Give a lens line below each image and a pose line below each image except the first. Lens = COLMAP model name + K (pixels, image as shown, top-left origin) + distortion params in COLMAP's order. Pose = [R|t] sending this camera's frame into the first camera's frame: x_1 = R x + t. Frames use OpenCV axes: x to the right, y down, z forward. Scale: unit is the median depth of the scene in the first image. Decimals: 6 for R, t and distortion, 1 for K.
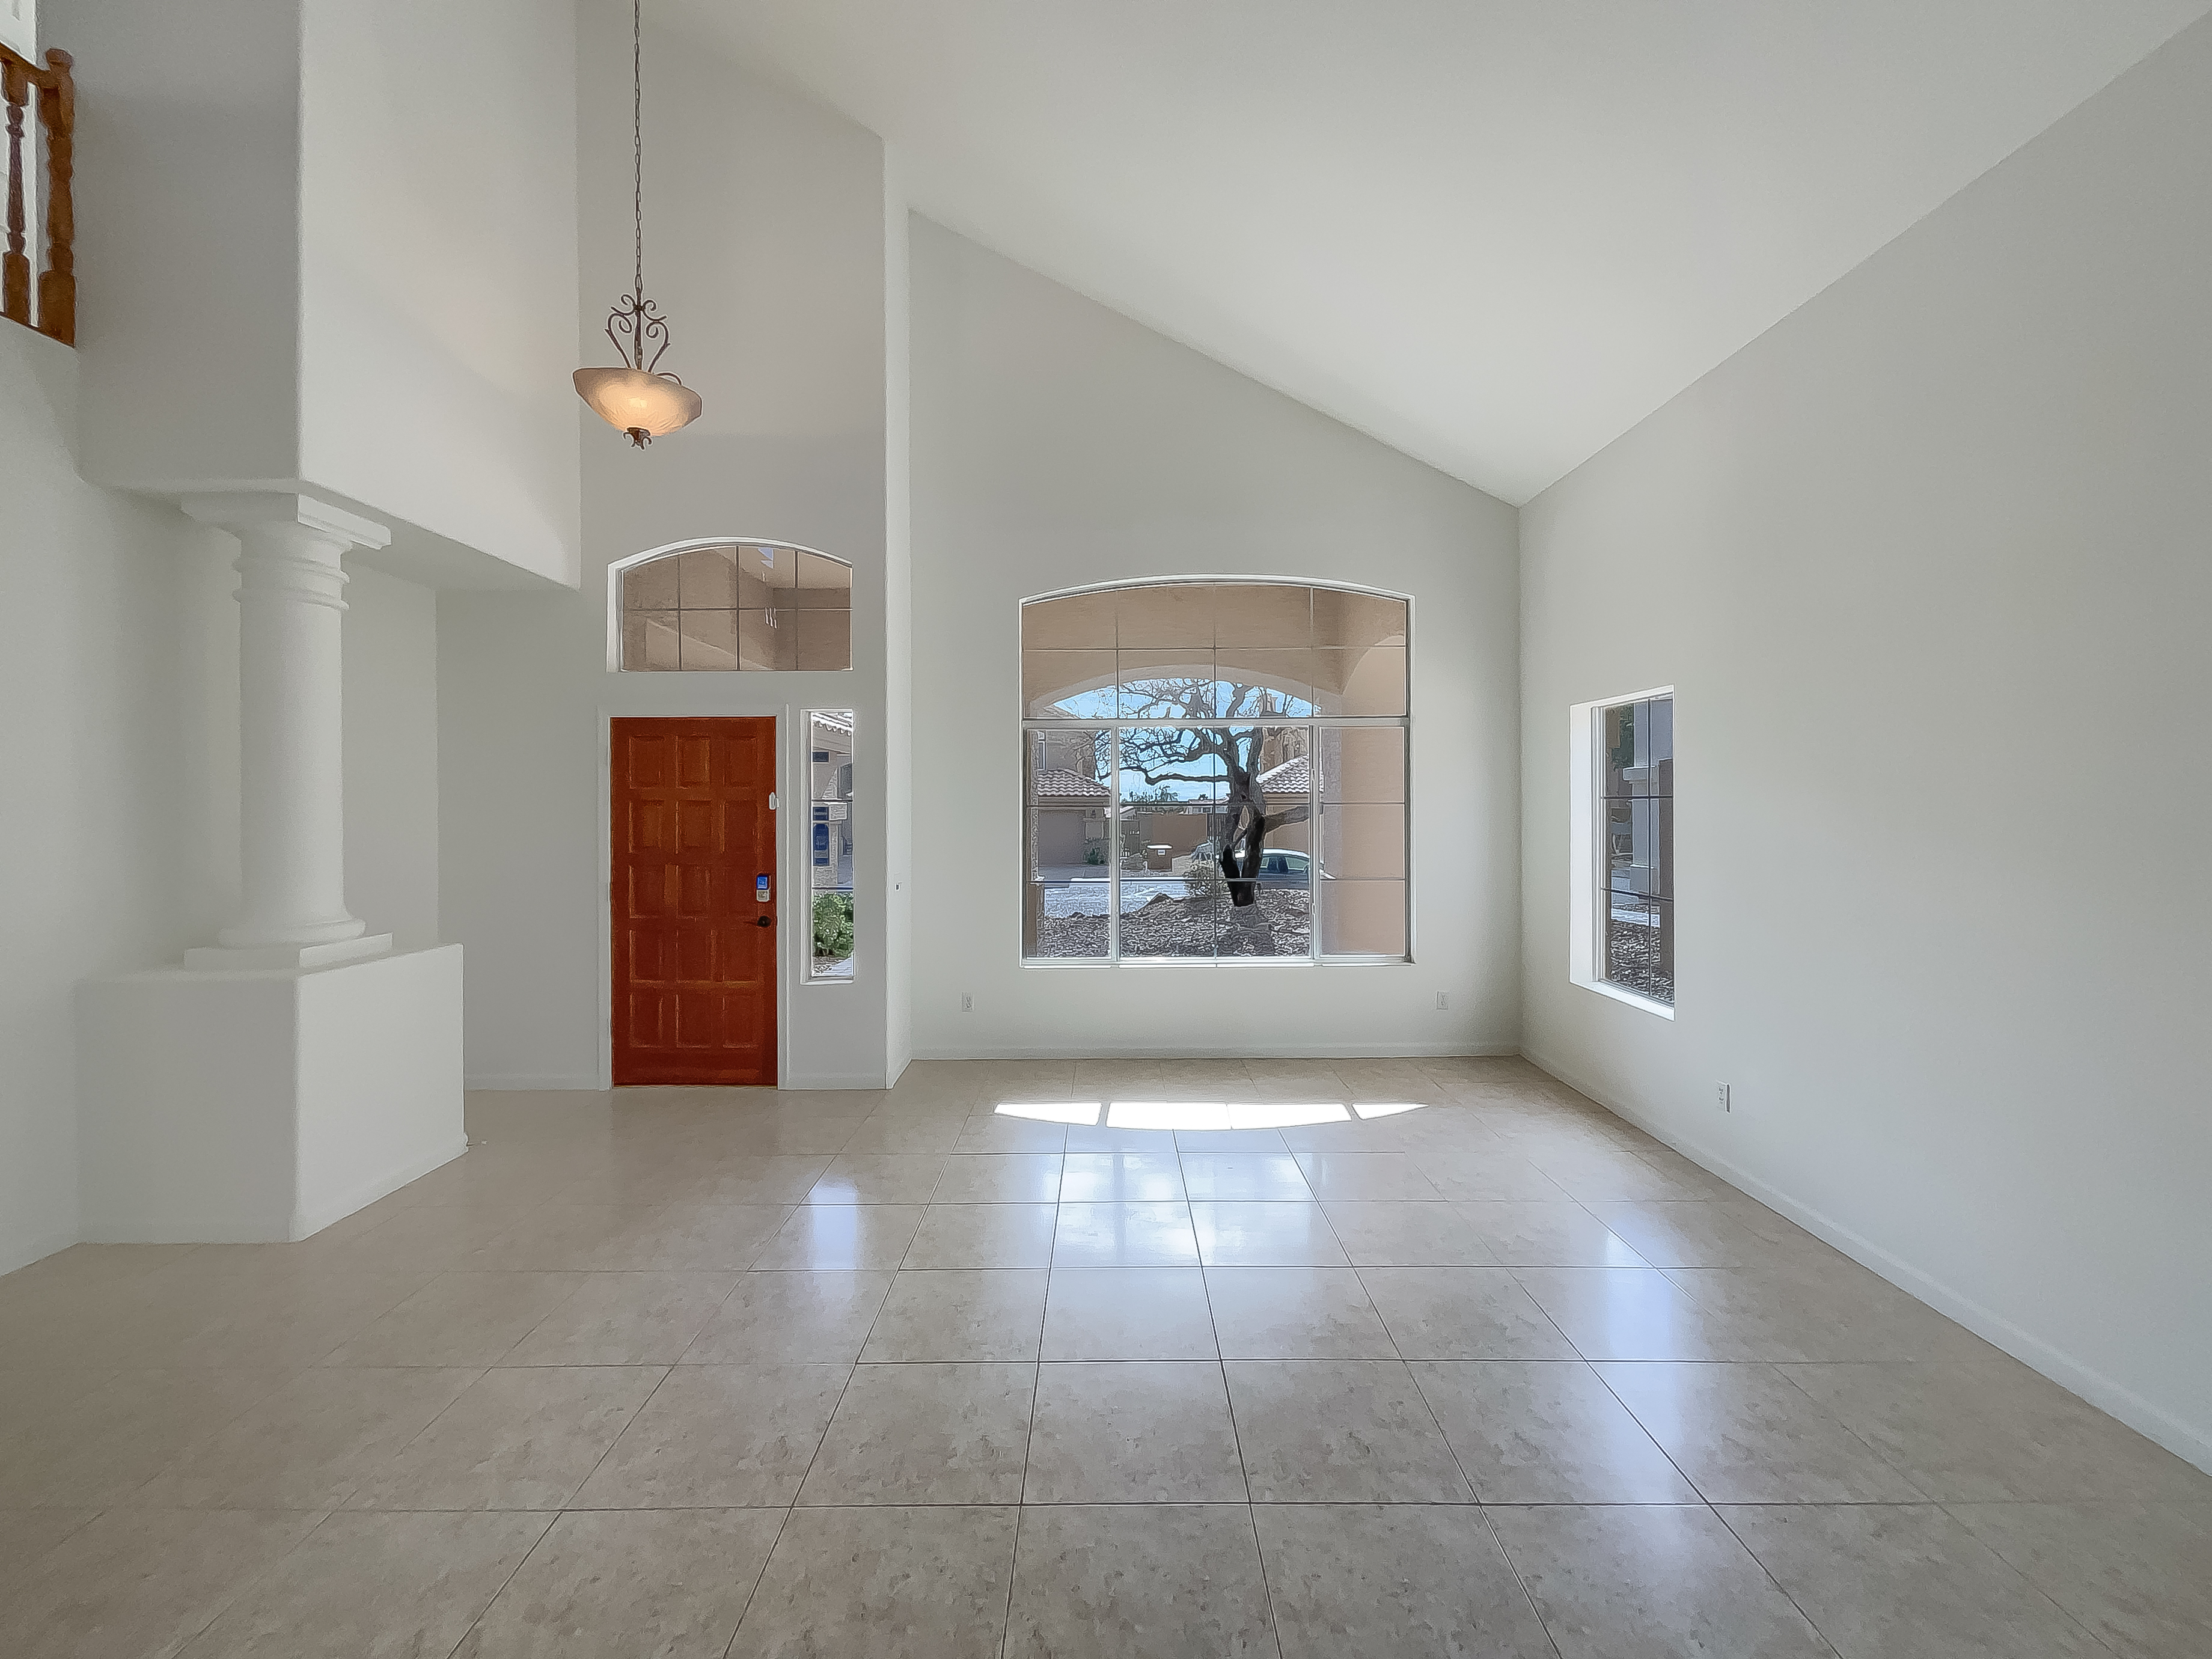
lens RADIAL K [[892.0, 0, 1104.6], [0, 892.0, 802.2], [0, 0, 1]] dist [-0.000884, 0.000007]
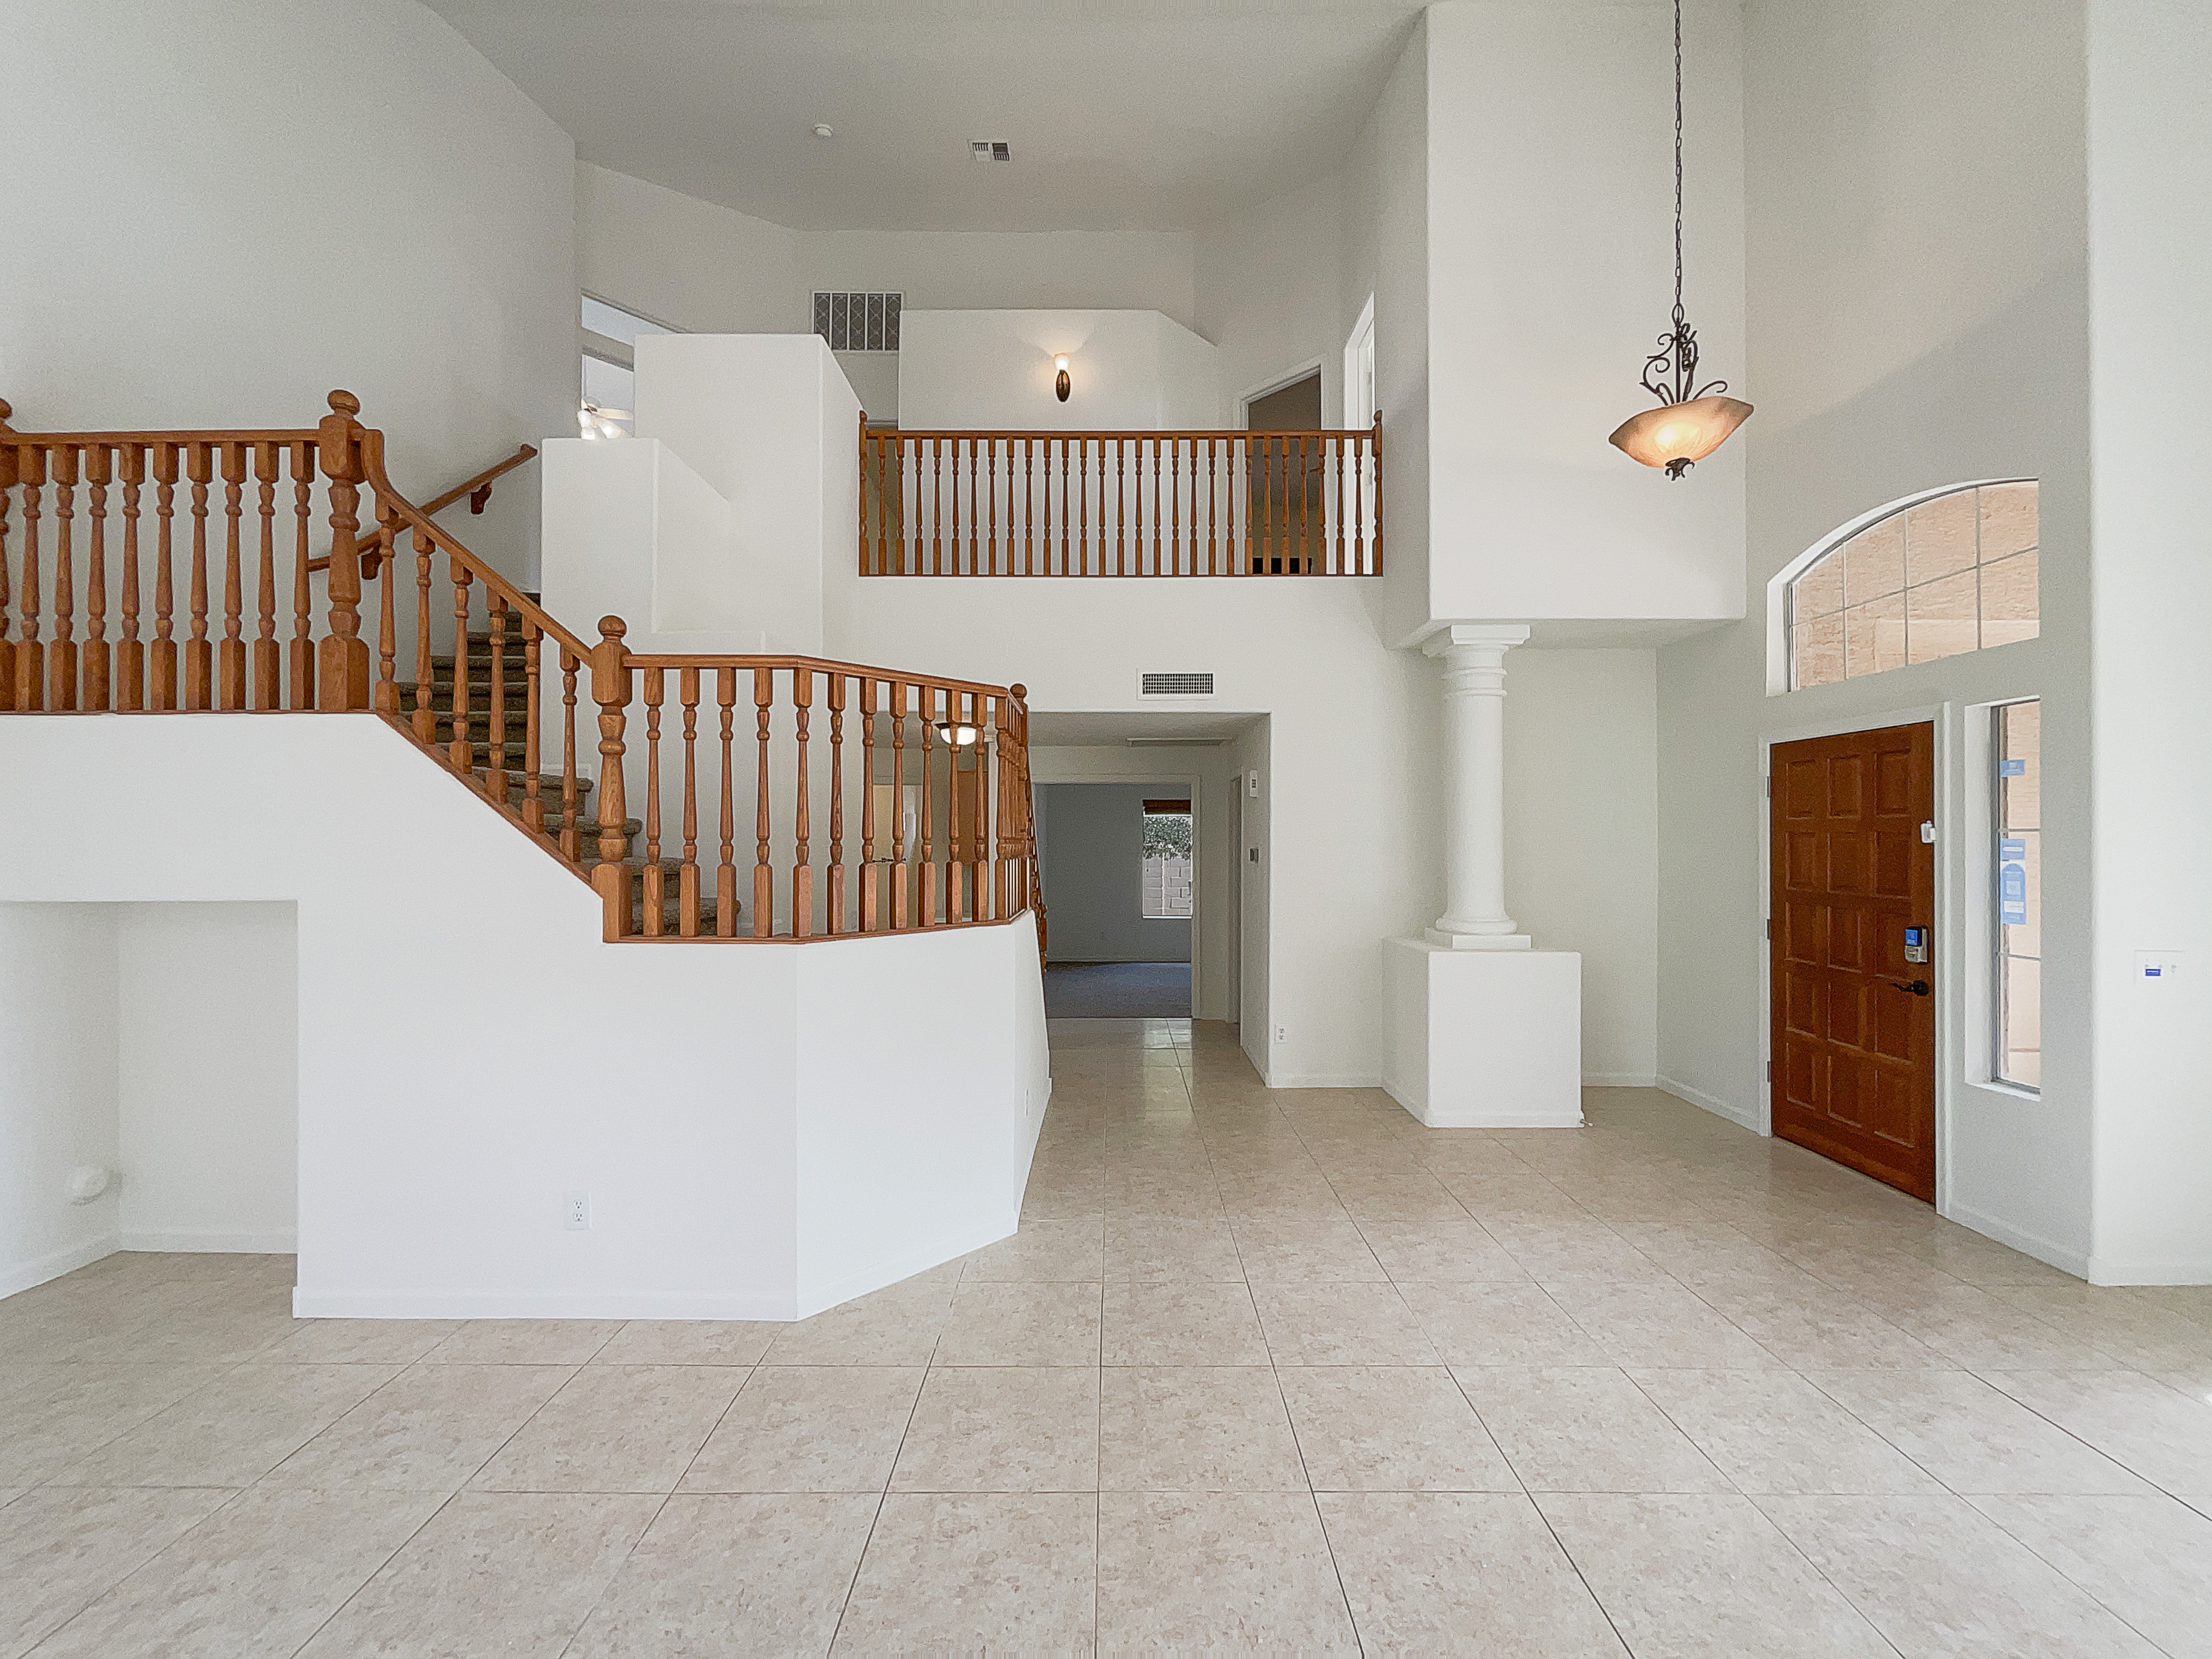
lens RADIAL K [[884.1, 0, 1109.5], [0, 884.1, 835.8], [0, 0, 1]] dist [0.000327, 0.000097]
pose [[0.002460, -0.000270, -0.999997, 0.384114], [0.005108, 0.999987, -0.000257, -0.001558], [0.999984, -0.005108, 0.002462, 0.298787]]
